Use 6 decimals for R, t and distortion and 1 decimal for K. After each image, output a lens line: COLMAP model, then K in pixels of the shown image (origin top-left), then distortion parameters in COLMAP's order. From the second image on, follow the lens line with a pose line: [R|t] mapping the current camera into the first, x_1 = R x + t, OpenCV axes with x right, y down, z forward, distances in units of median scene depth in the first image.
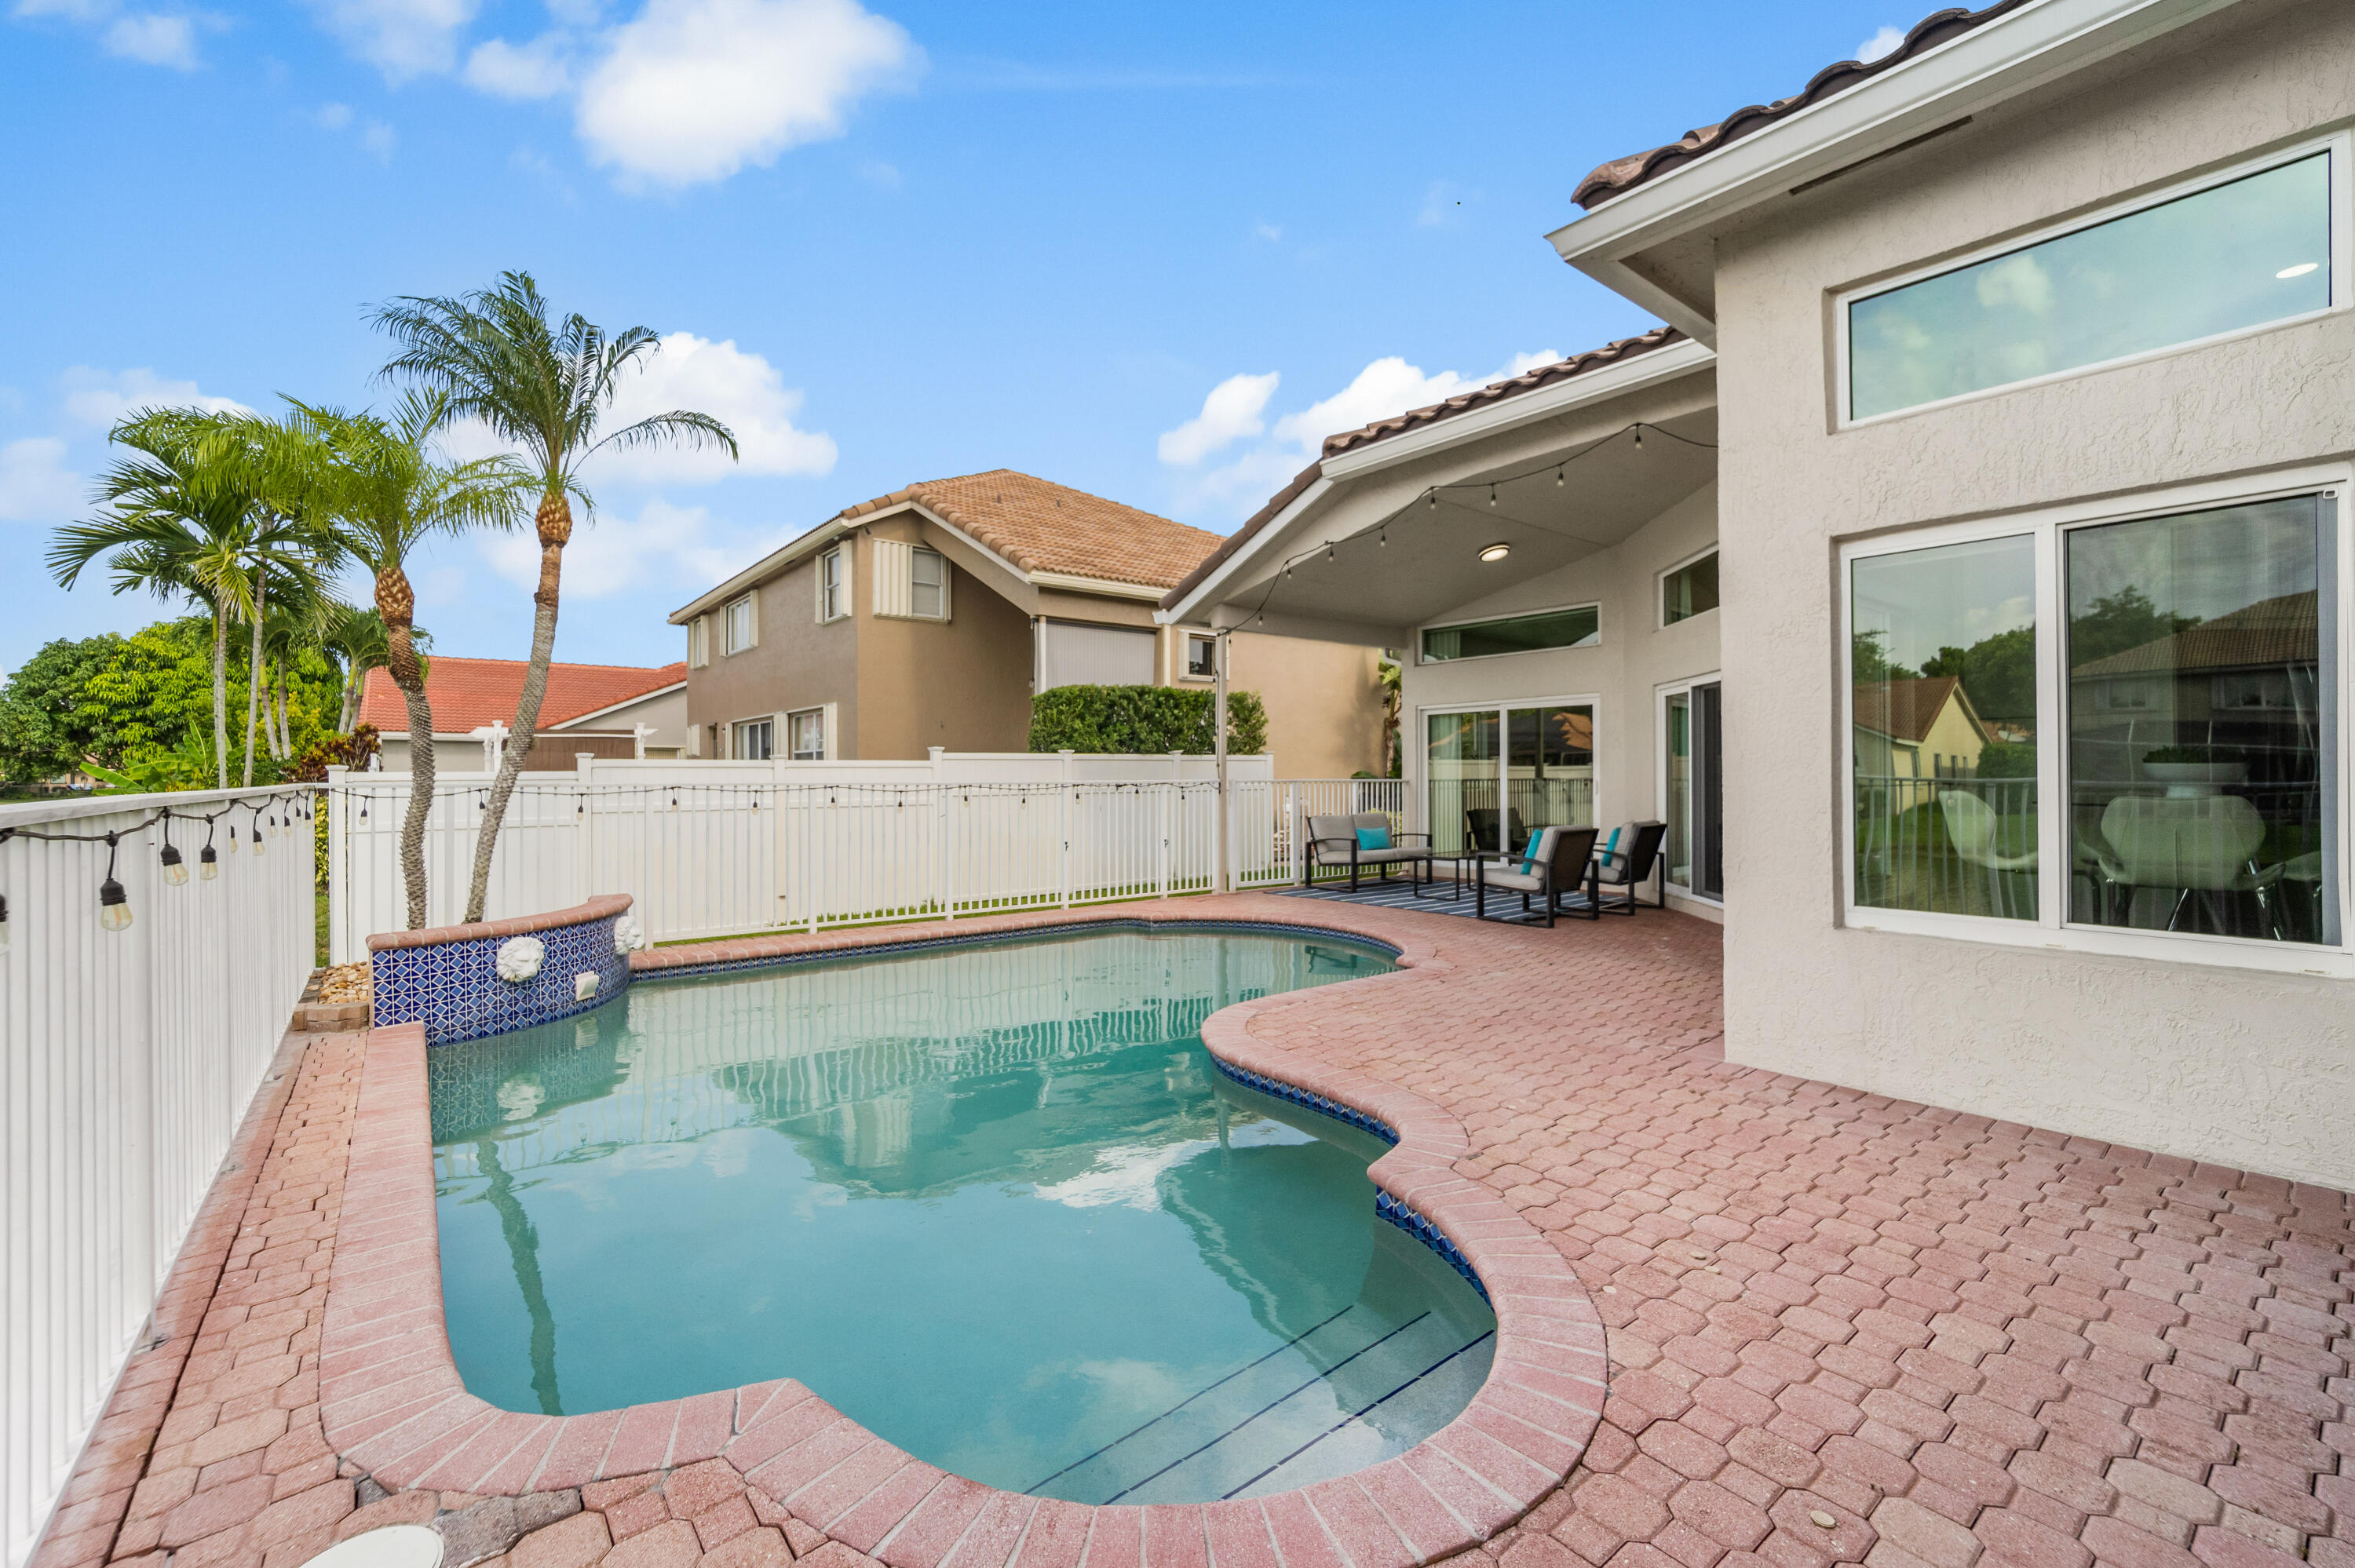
lens RADIAL K [[948.3, 0, 1176.0], [0, 948.3, 769.9], [0, 0, 1]] dist [-0.012031, -0.000042]
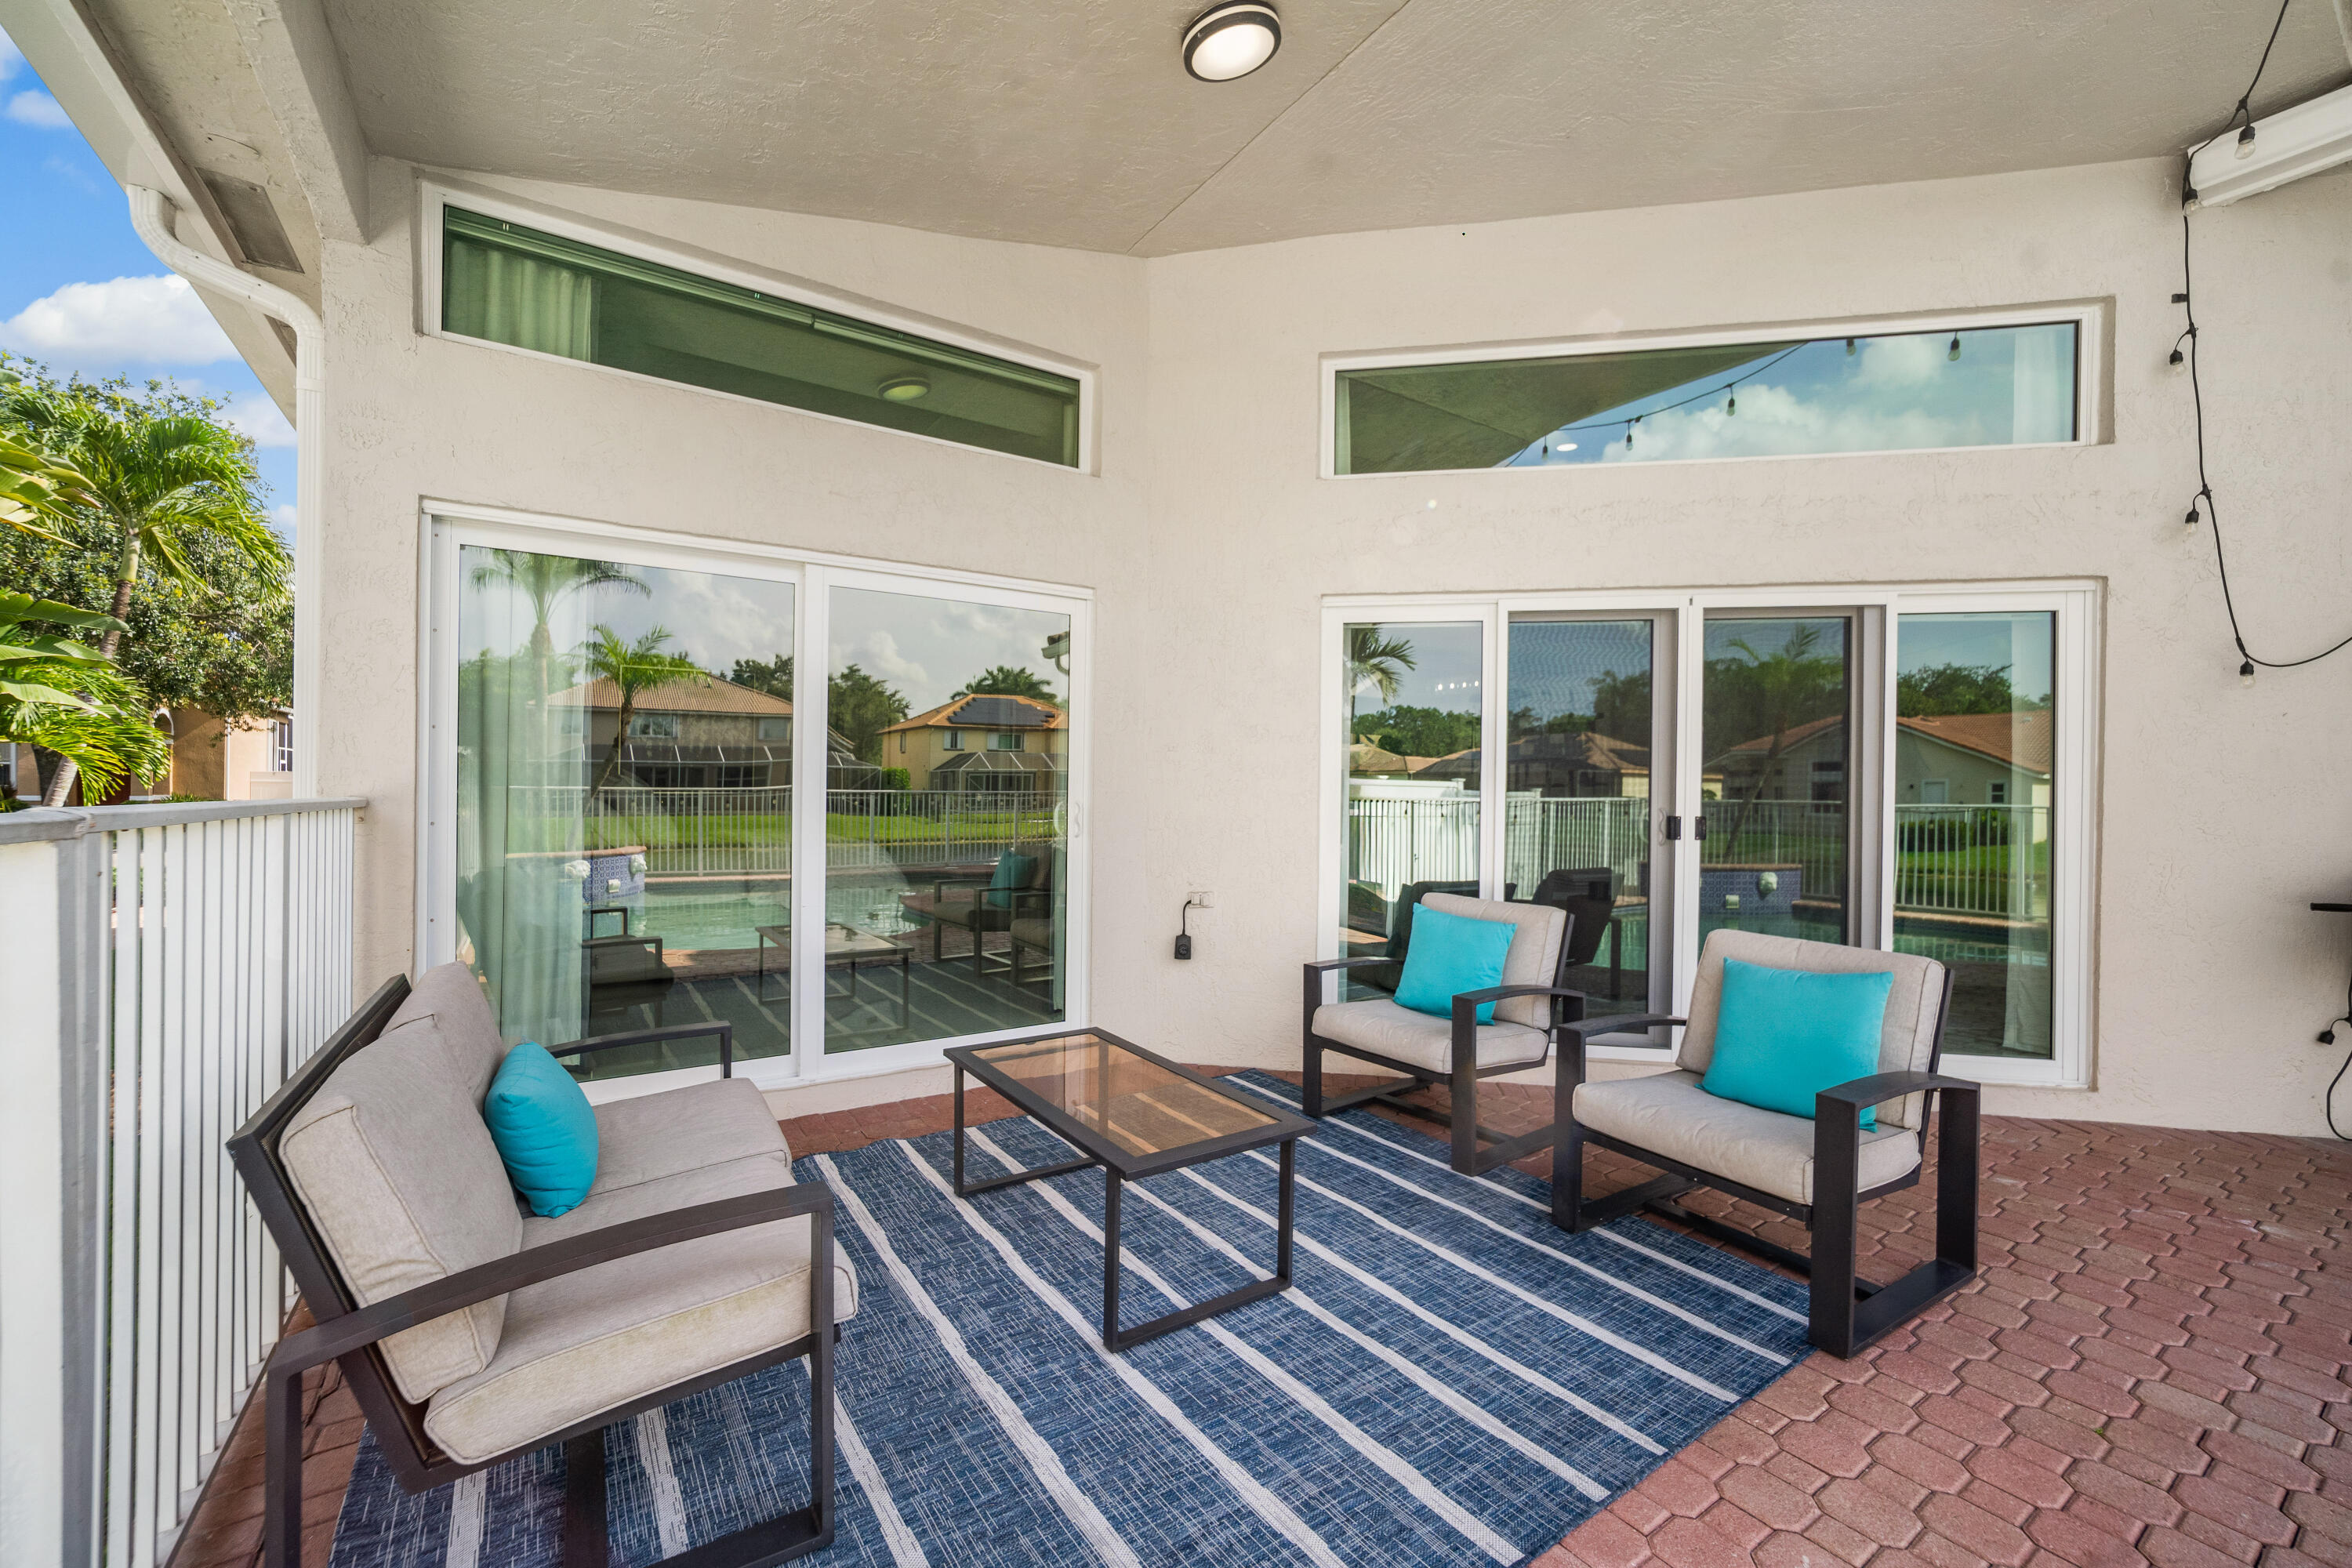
lens RADIAL K [[947.2, 0, 1174.5], [0, 947.2, 769.9], [0, 0, 1]] dist [-0.012031, -0.000042]
pose [[0.076058, -0.009371, 0.997059, 0.024046], [-0.028663, 0.999522, 0.011580, -0.004462], [-0.996691, -0.029460, 0.075753, 0.781744]]
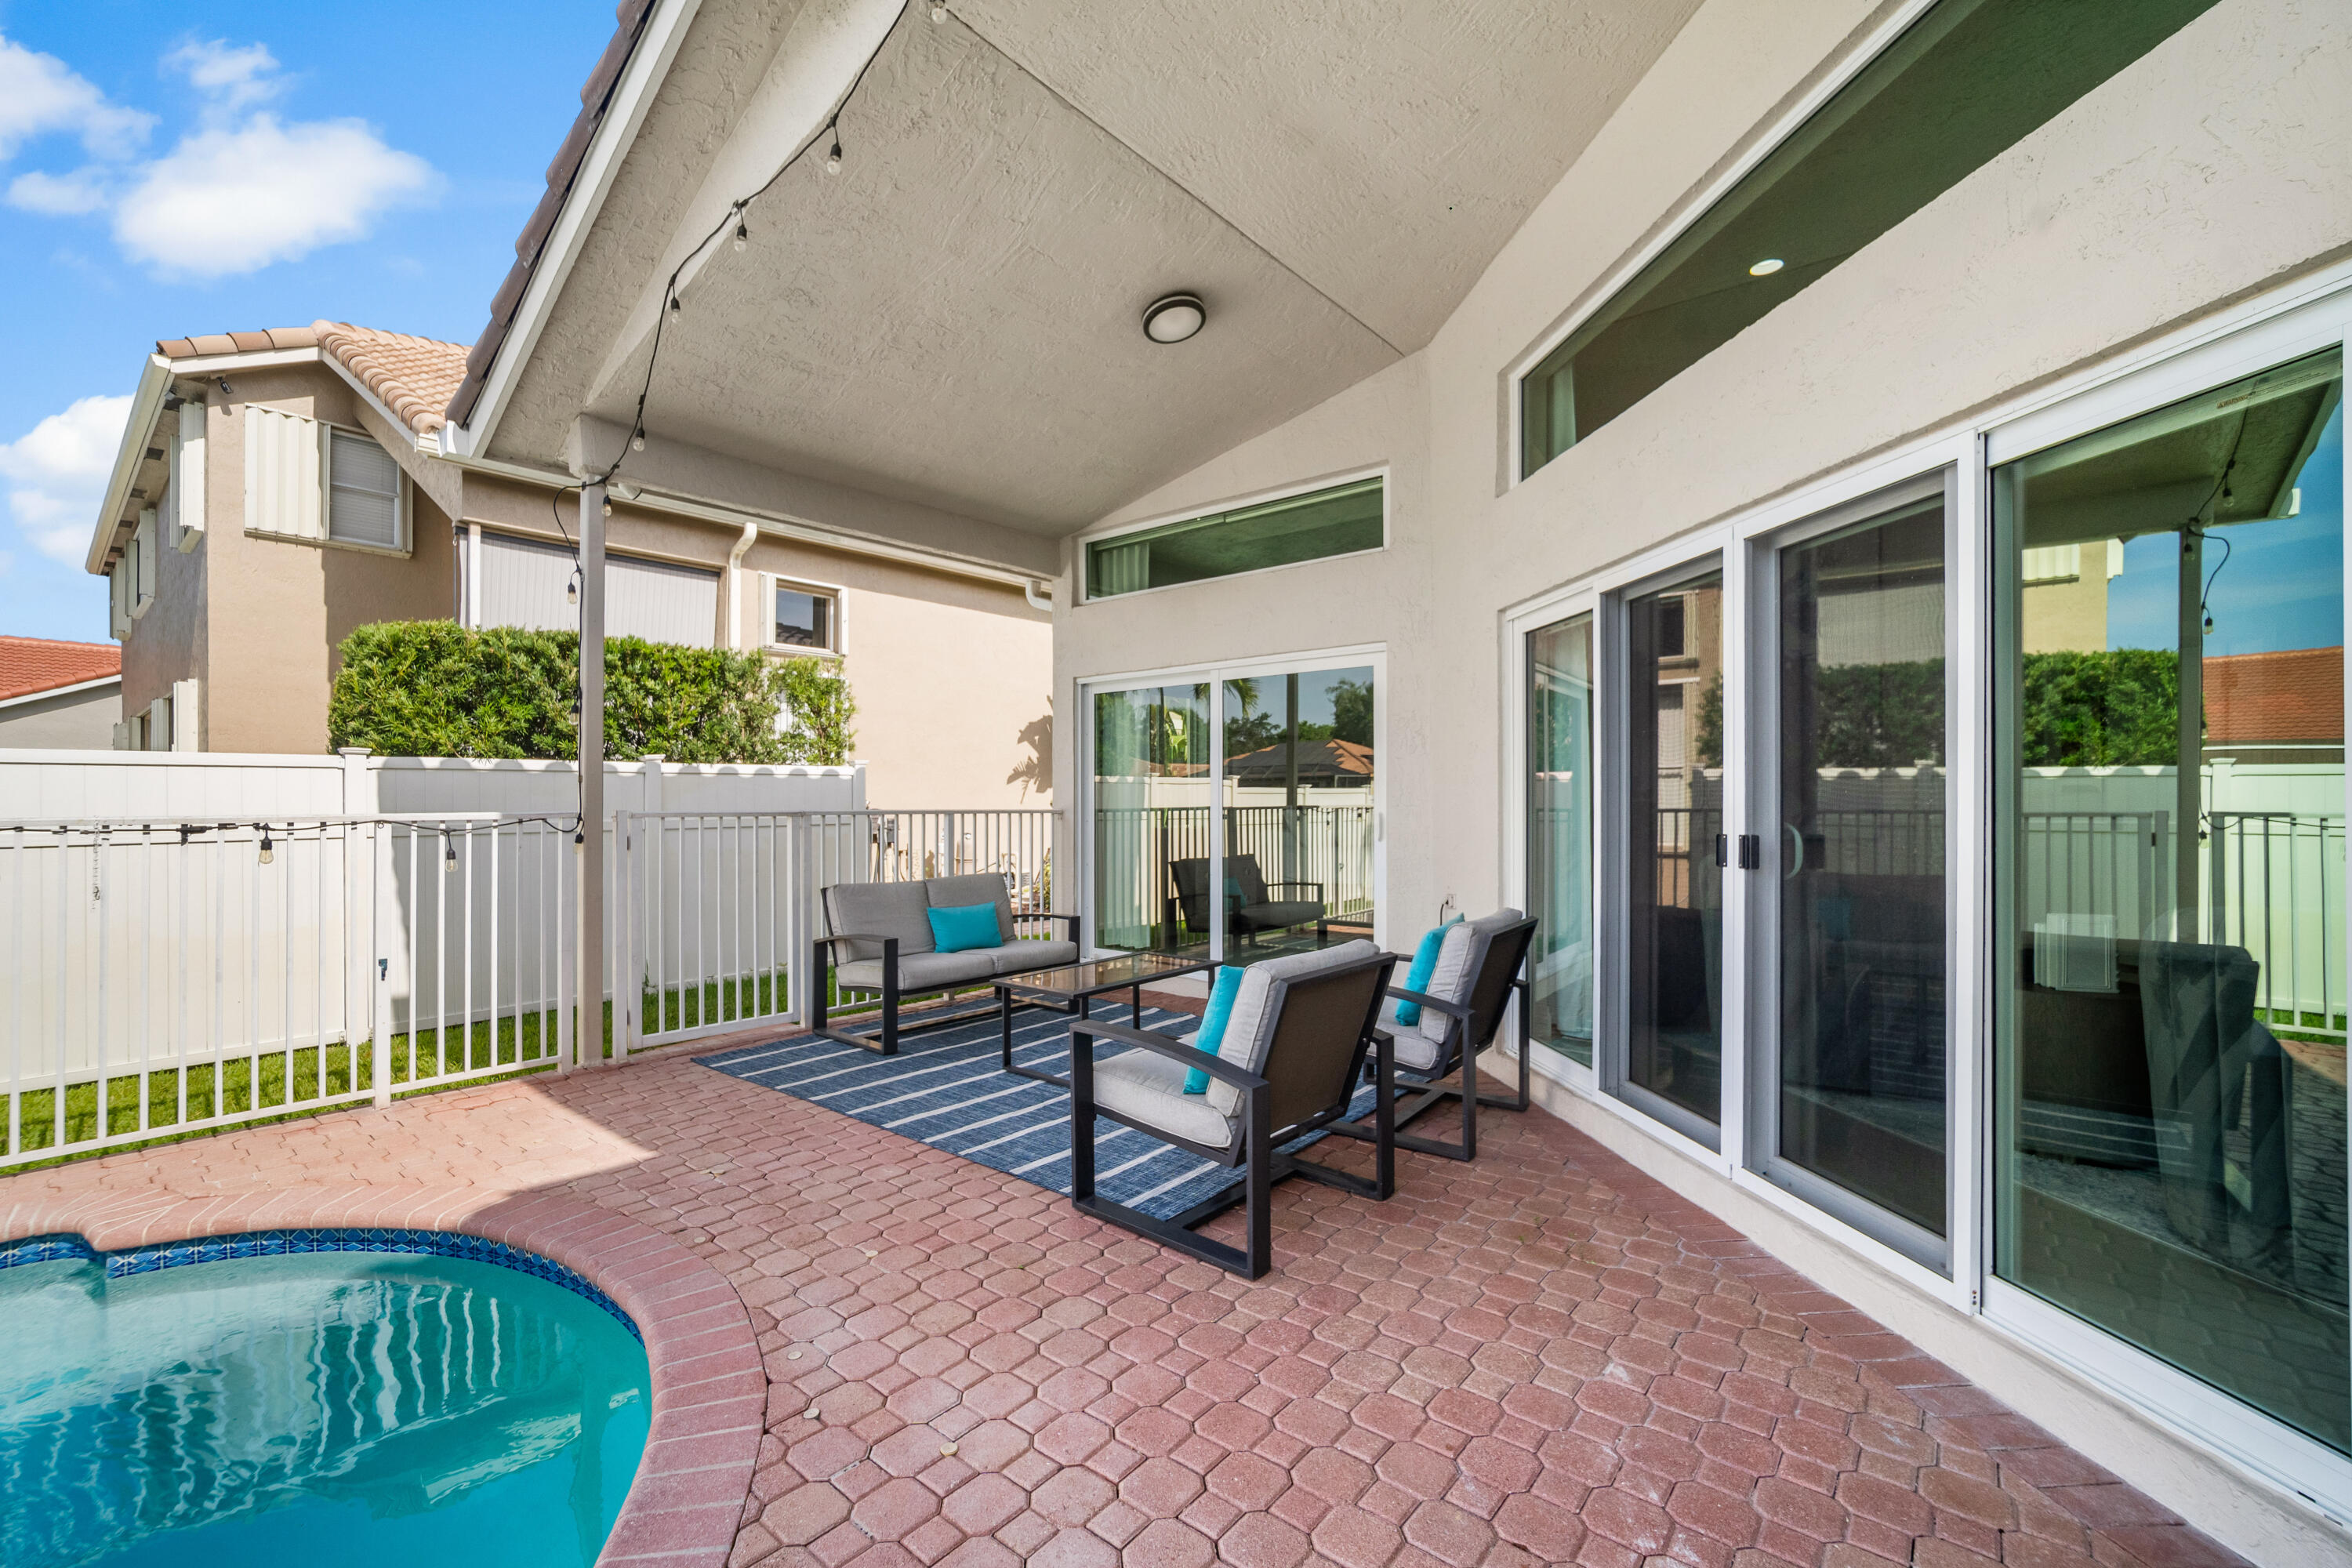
lens RADIAL K [[1002.1, 0, 1136.0], [0, 1002.1, 789.3], [0, 0, 1]] dist [-0.014866, 0.010619]
pose [[0.982068, 0.004548, 0.188471, 0.177546], [-0.003827, 0.999984, -0.004187, 0.000720], [-0.188487, 0.003391, 0.982070, 0.411249]]
